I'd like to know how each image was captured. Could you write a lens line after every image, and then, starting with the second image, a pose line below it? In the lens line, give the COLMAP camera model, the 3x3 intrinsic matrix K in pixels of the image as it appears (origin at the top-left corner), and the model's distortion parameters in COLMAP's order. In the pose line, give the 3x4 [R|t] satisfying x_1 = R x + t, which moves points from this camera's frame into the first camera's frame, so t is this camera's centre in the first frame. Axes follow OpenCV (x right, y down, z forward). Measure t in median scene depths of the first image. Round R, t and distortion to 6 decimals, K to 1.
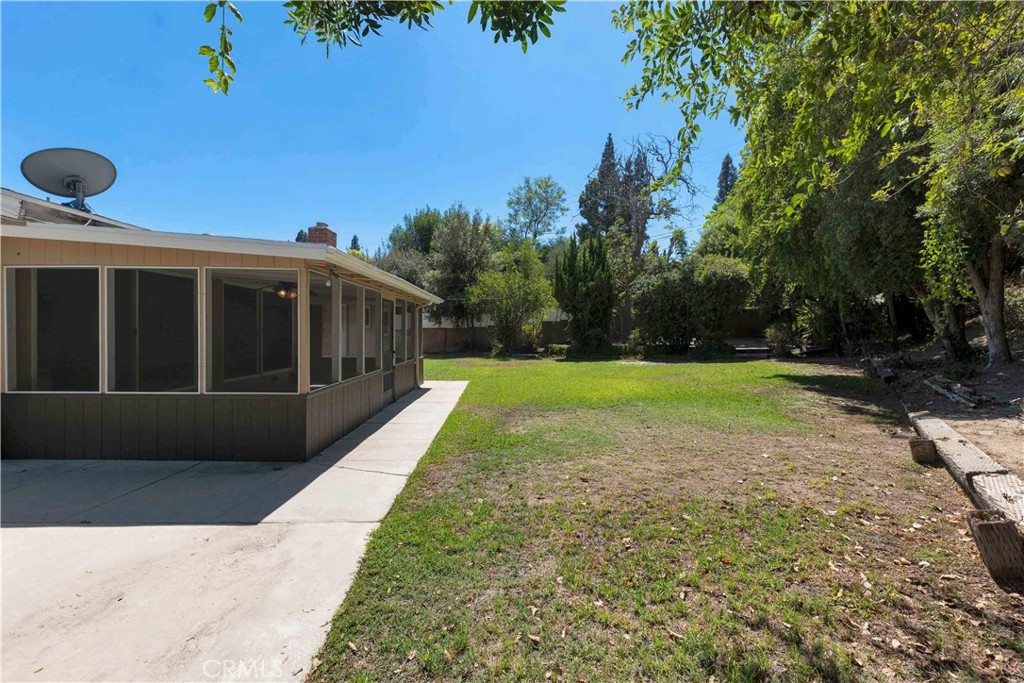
lens RADIAL K [[467.9, 0, 510.2], [0, 467.9, 332.9], [0, 0, 1]] dist [-0.001972, 0.000282]
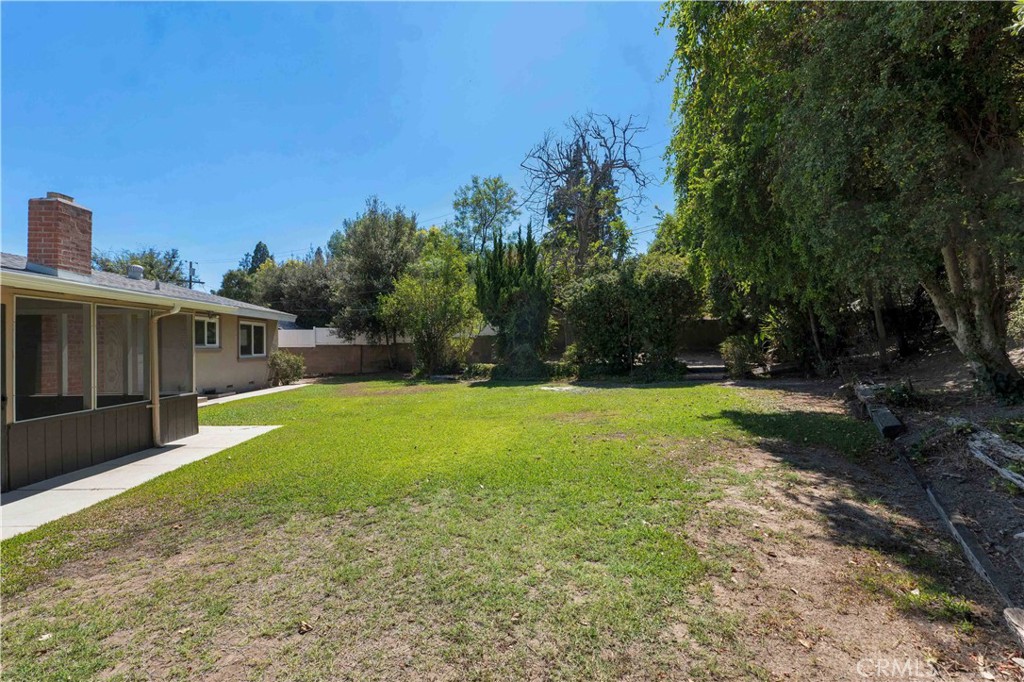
lens RADIAL K [[467.9, 0, 514.2], [0, 467.9, 344.4], [0, 0, 1]] dist [-0.001972, 0.000282]
pose [[0.998858, -0.011284, 0.046433, 0.129250], [0.011515, 0.999923, -0.004712, -0.005105], [-0.046376, 0.005241, 0.998910, 0.180908]]
